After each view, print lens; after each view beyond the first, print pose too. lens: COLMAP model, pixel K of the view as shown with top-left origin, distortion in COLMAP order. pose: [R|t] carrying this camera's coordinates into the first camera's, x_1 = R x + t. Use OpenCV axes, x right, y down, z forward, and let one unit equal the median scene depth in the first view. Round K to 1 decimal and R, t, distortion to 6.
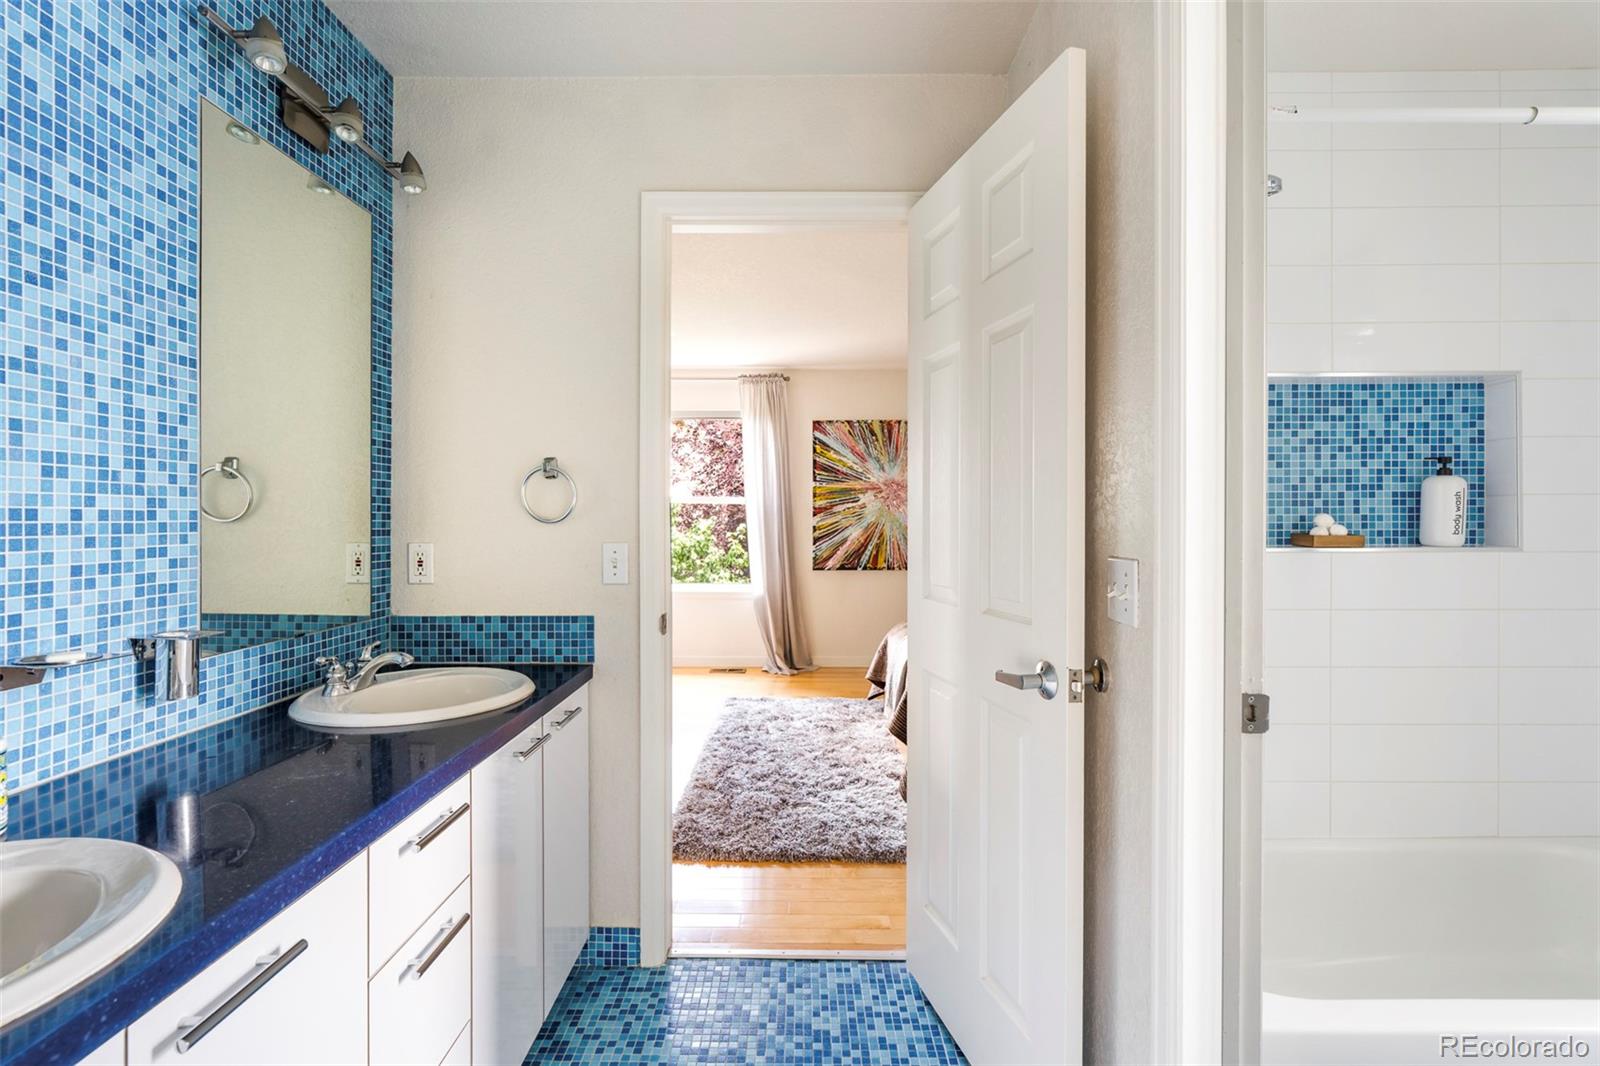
lens RADIAL K [[734.9, 0, 797.7], [0, 734.9, 536.9], [0, 0, 1]] dist [-0.007952, 0.000650]
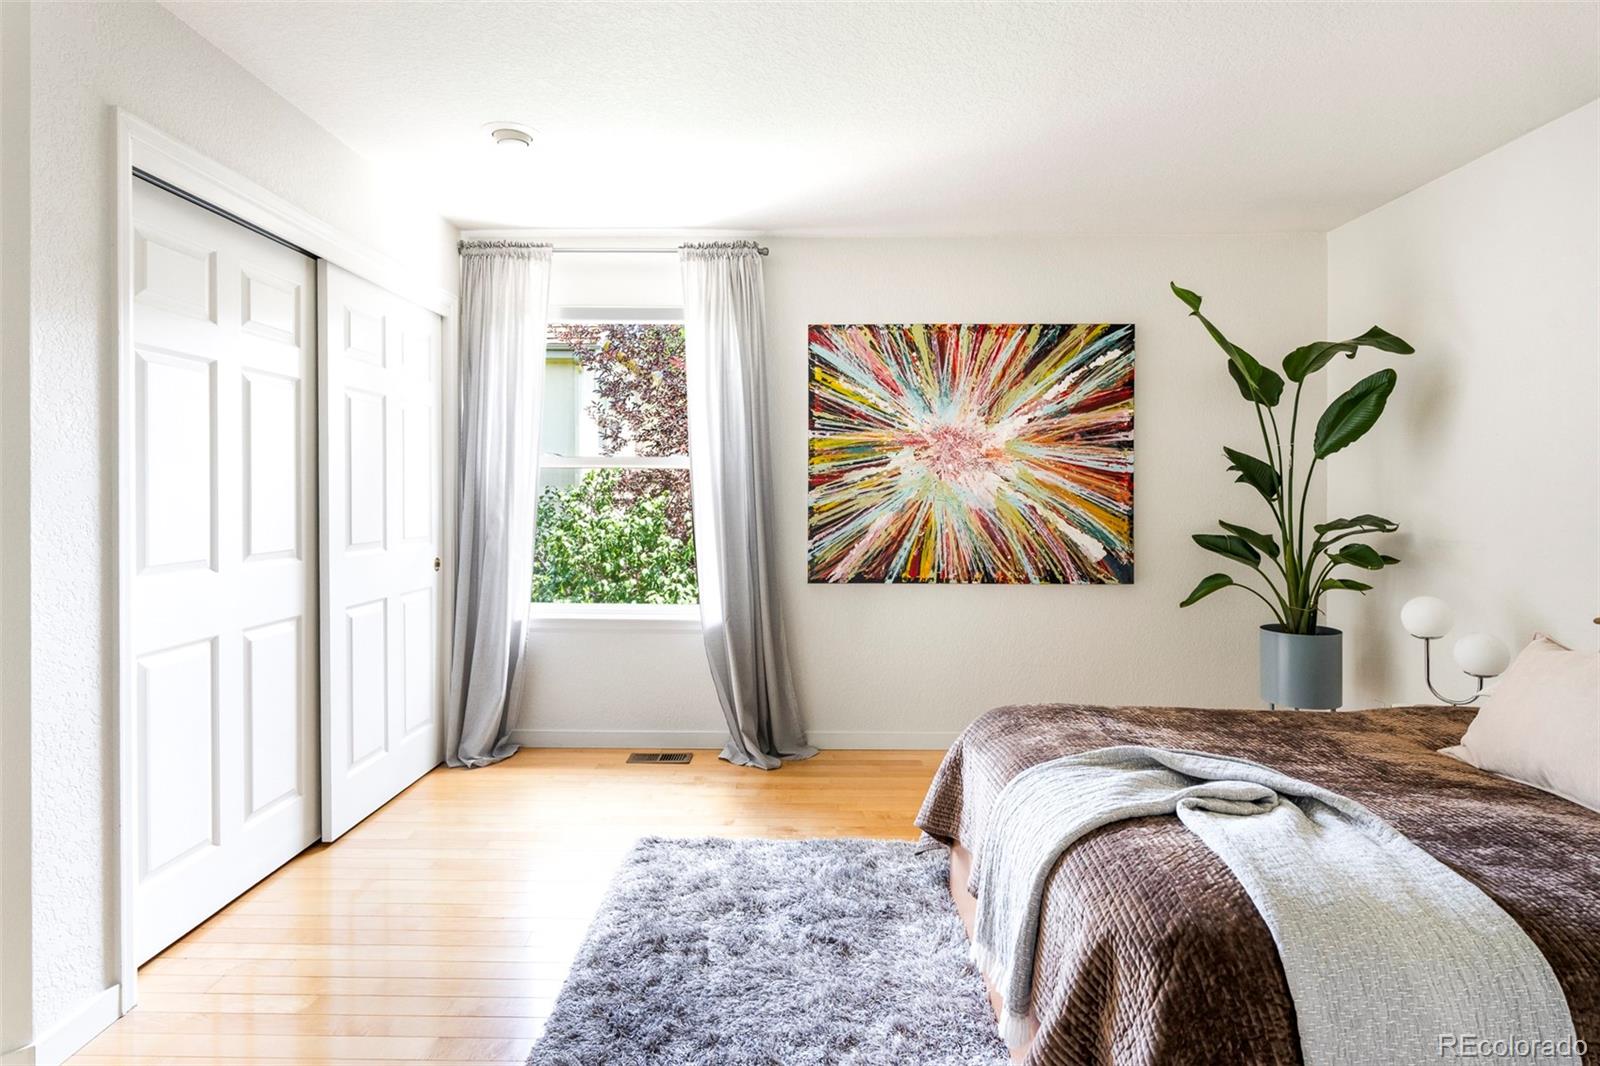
lens RADIAL K [[878.9, 0, 798.9], [0, 878.9, 524.8], [0, 0, 1]] dist [-0.002339, -0.000063]
pose [[0.999977, 0.003187, 0.005964, 0.009093], [-0.003240, 0.999955, 0.008866, -0.006686], [-0.005936, -0.008885, 0.999943, 0.307961]]
